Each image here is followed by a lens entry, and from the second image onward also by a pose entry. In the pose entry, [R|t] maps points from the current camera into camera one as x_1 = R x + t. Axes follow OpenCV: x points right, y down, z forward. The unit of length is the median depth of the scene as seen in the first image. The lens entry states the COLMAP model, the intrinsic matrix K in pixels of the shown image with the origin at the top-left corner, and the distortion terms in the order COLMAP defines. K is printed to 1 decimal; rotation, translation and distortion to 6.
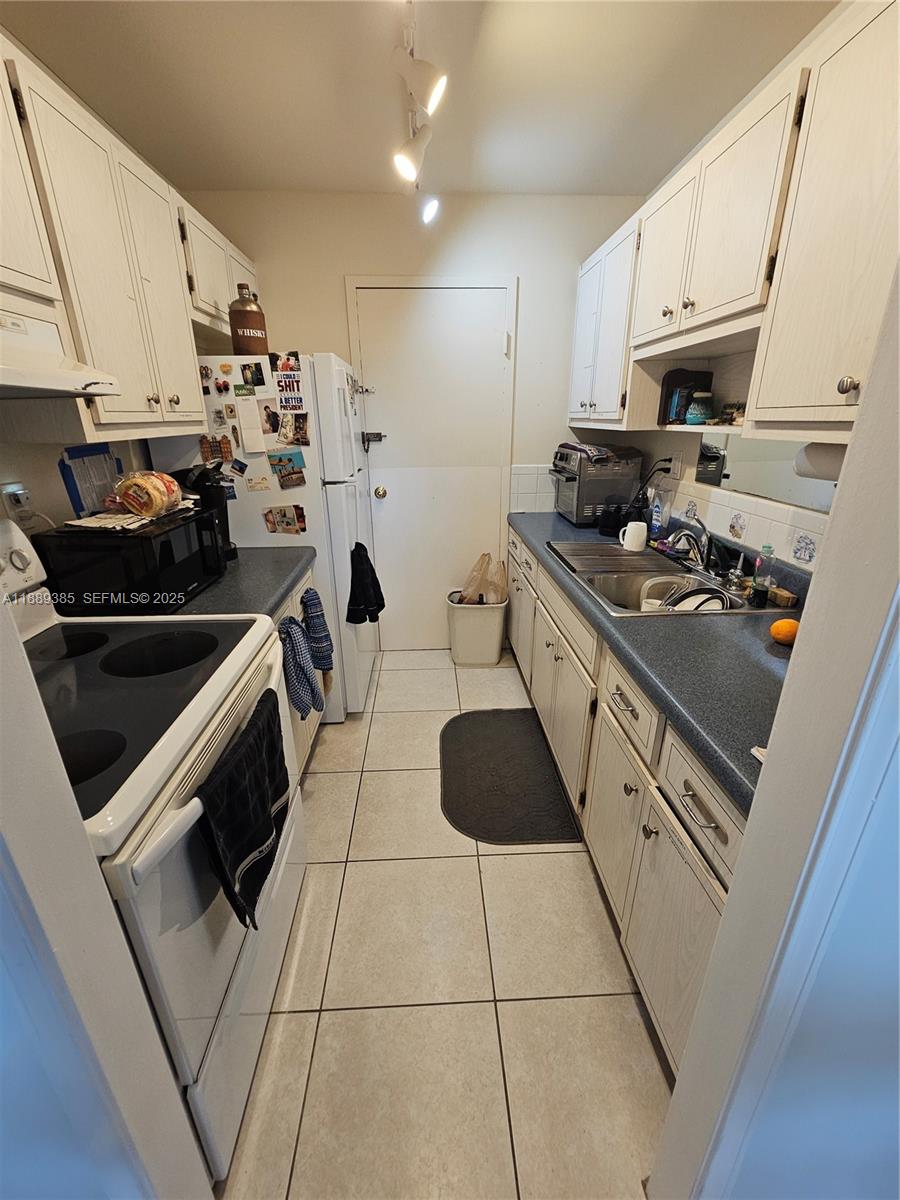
lens RADIAL K [[492.3, 0, 449.5], [0, 492.3, 601.7], [0, 0, 1]] dist [-0.003055, 0.000909]
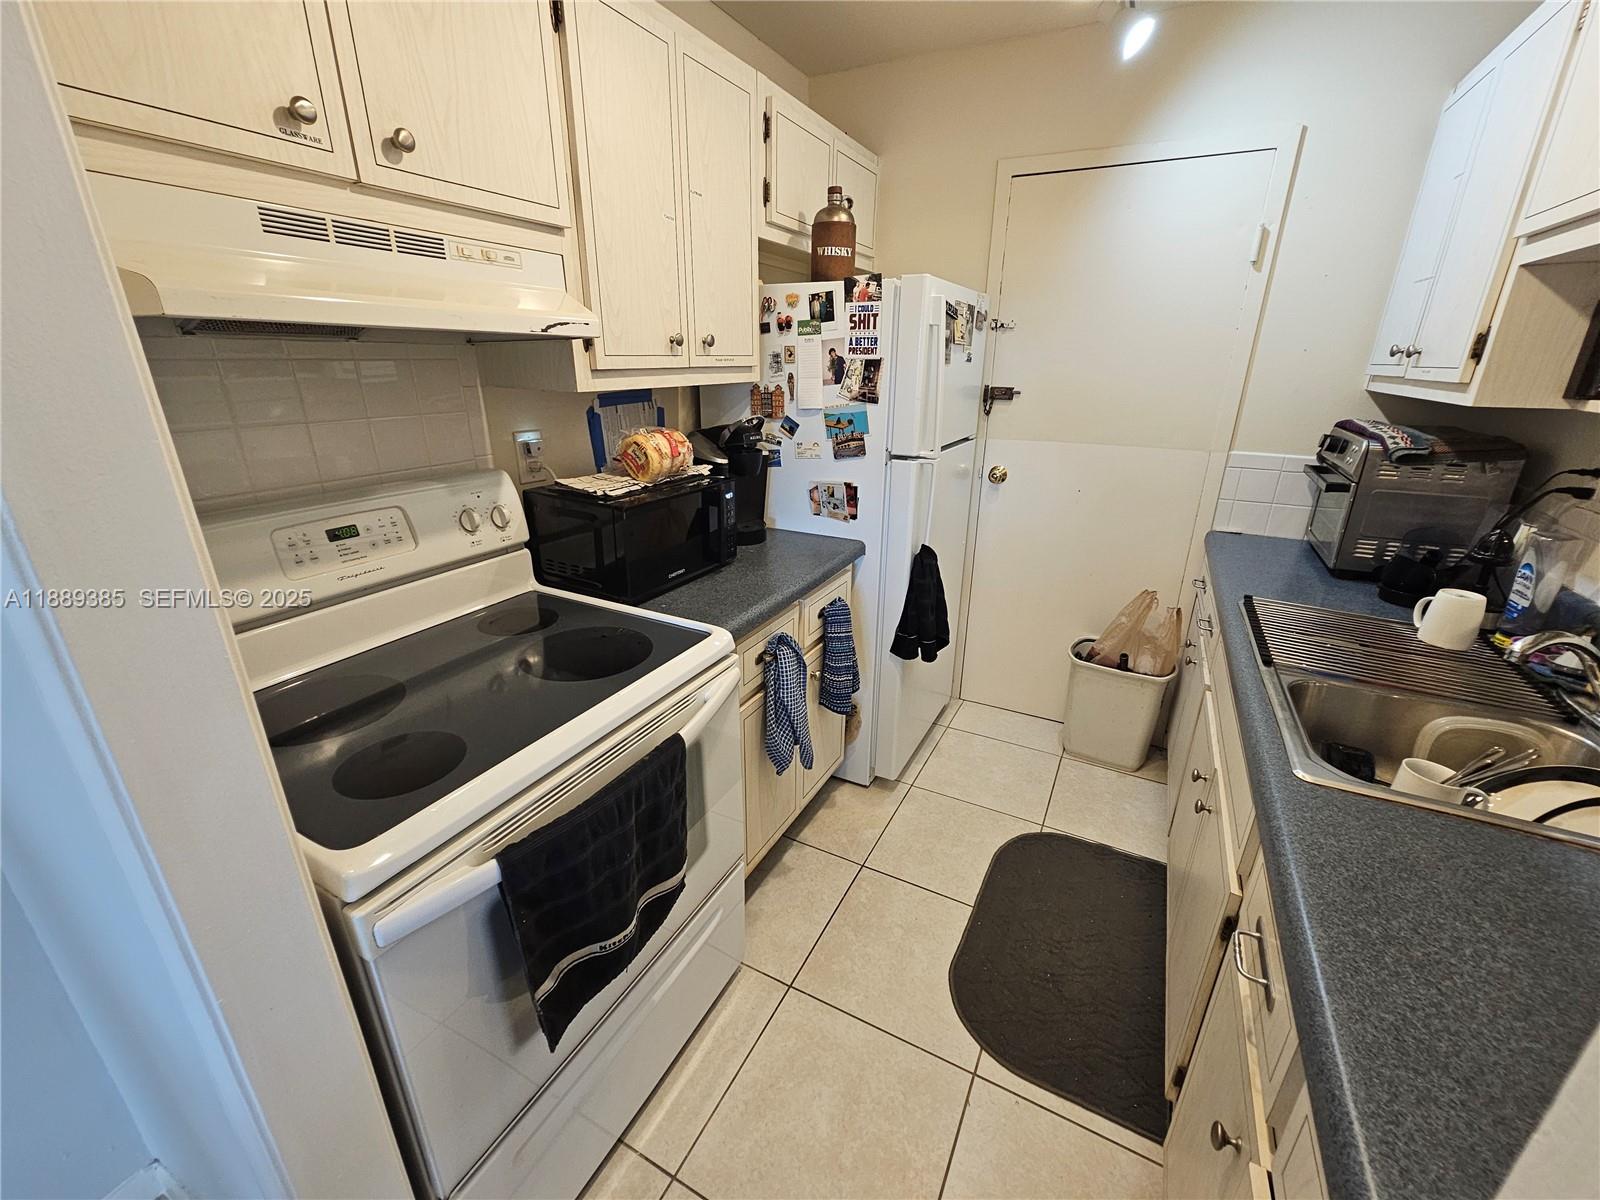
lens RADIAL K [[656.4, 0, 801.5], [0, 656.4, 600.1], [0, 0, 1]] dist [-0.003055, 0.000909]
pose [[0.863789, 0.190966, -0.466263, 0.123196], [-0.193121, 0.980202, 0.043686, -0.057311], [0.465374, 0.052309, 0.883567, 0.117660]]
